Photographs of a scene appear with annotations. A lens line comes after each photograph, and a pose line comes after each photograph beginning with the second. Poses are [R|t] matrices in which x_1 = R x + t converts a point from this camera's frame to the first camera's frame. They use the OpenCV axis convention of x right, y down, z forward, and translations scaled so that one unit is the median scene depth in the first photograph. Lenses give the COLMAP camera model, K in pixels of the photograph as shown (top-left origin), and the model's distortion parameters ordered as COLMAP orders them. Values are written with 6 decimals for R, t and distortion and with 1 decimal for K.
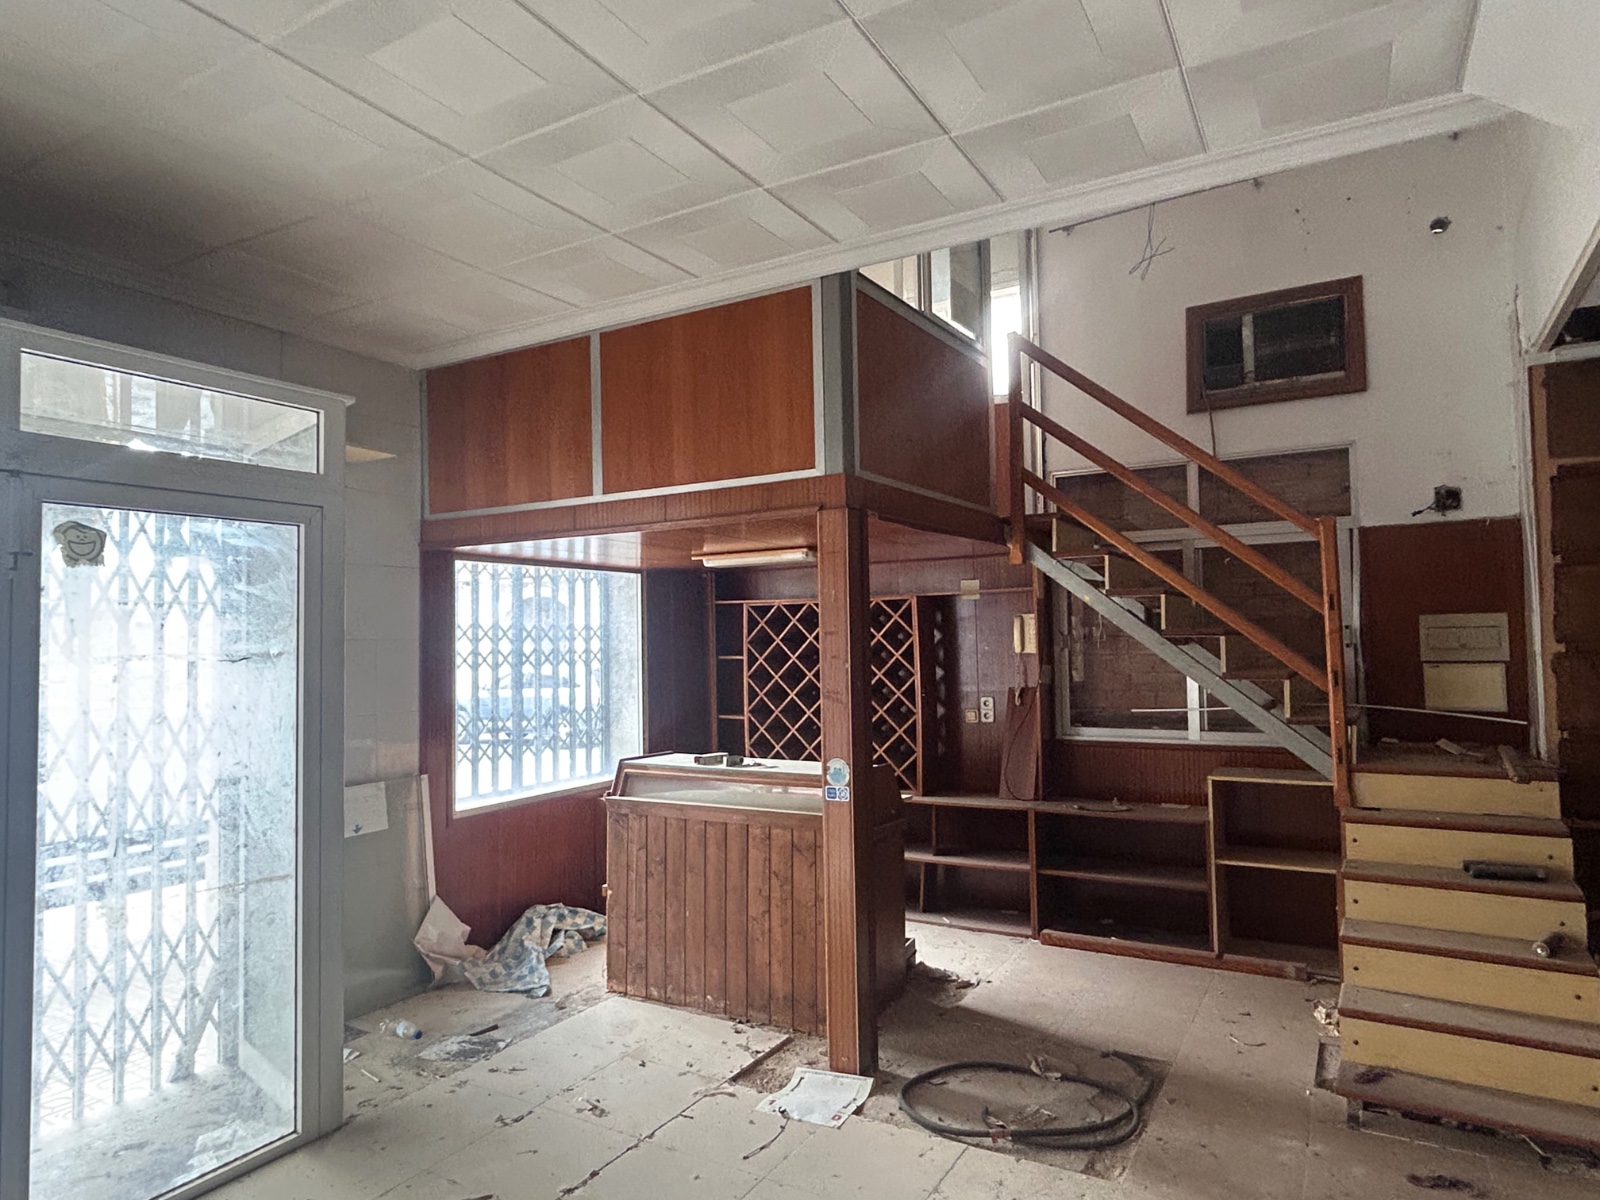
lens RADIAL K [[968.8, 0, 800.8], [0, 968.8, 599.7], [0, 0, 1]] dist [-0.006337, 0.005558]
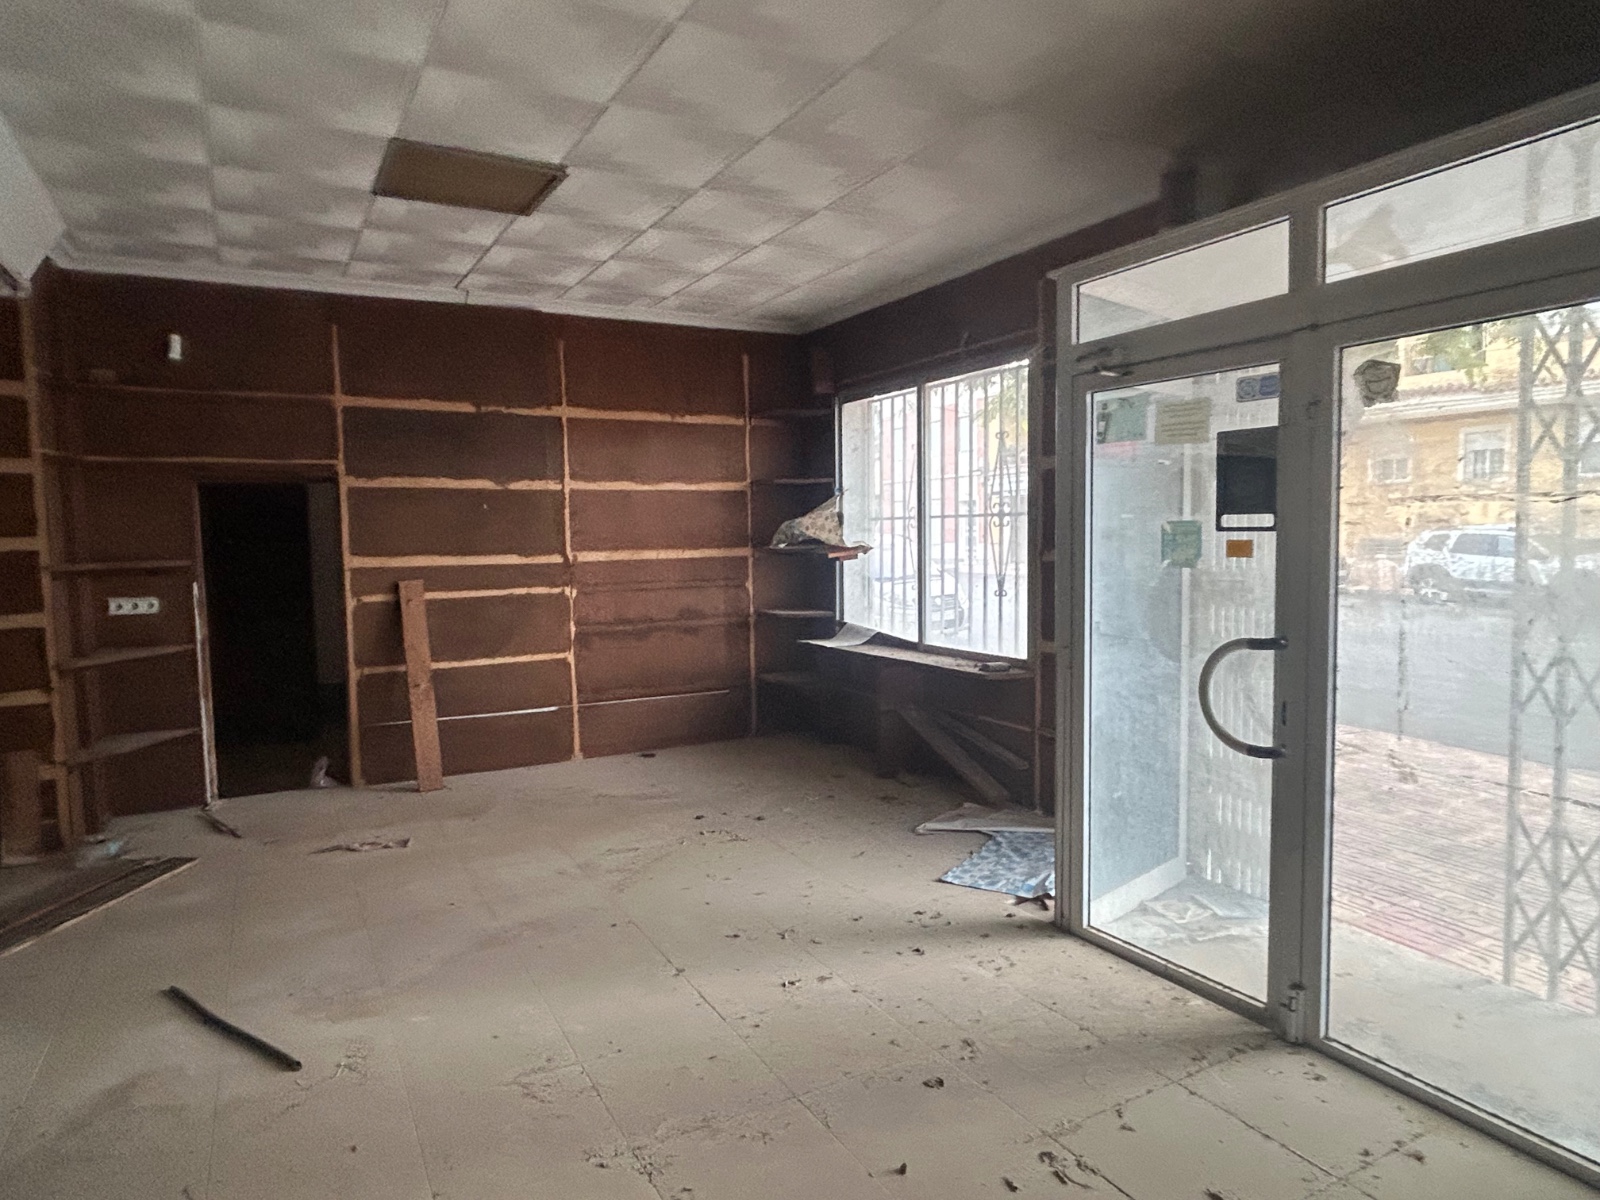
lens RADIAL K [[968.8, 0, 798.2], [0, 968.8, 599.1], [0, 0, 1]] dist [-0.006337, 0.005558]
pose [[-0.501358, 0.083473, -0.861204, 0.422367], [0.060618, 0.996278, 0.061276, 0.067378], [0.863114, -0.021483, -0.504552, 0.983861]]
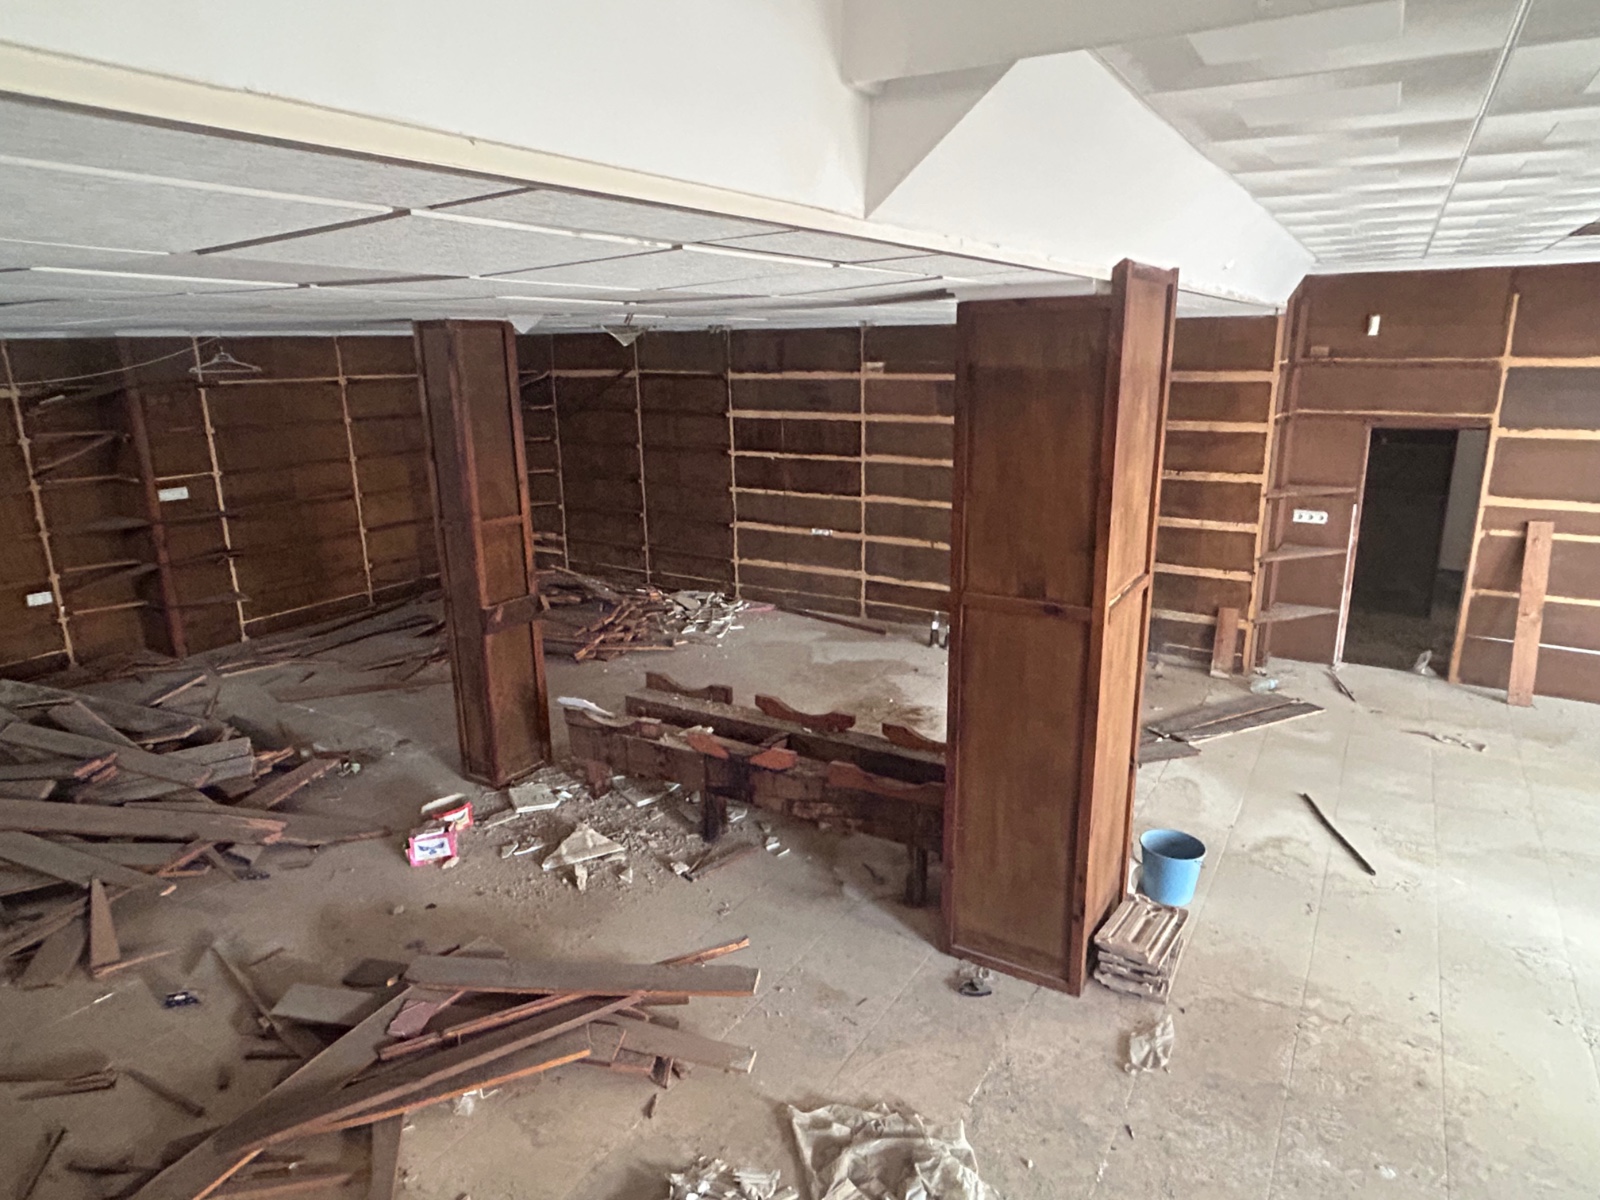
lens RADIAL K [[968.8, 0, 799.1], [0, 968.8, 598.7], [0, 0, 1]] dist [-0.006337, 0.005558]
pose [[-0.999539, 0.026890, 0.014082, 0.766382], [0.029274, 0.976628, 0.212935, -0.225901], [-0.008027, 0.213249, -0.976965, 1.488139]]
